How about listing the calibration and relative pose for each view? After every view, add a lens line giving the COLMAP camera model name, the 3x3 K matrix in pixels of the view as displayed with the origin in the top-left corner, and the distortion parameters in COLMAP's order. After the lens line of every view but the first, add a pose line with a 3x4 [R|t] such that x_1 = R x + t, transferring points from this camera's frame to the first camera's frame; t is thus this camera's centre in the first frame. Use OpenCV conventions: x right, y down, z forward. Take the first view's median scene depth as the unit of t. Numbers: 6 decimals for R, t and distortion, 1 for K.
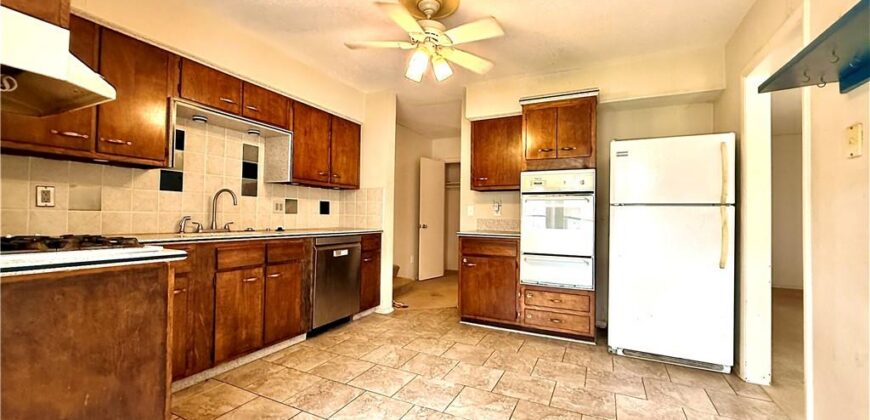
lens RADIAL K [[346.0, 0, 435.0], [0, 346.0, 210.0], [0, 0, 1]] dist [0.000623, 0.000008]
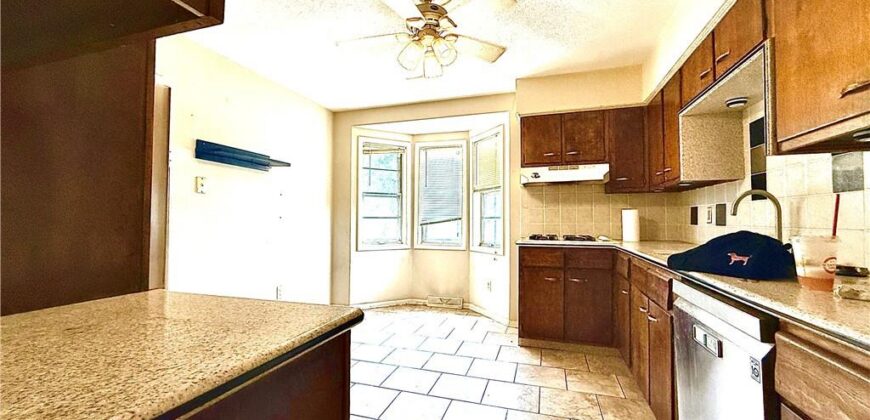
lens RADIAL K [[346.0, 0, 435.0], [0, 346.0, 210.0], [0, 0, 1]] dist [0.000623, 0.000008]
pose [[-0.986940, -0.021200, -0.159684, 0.104403], [-0.013362, 0.998660, -0.049999, 0.040367], [0.160530, -0.047213, -0.985901, 2.420010]]
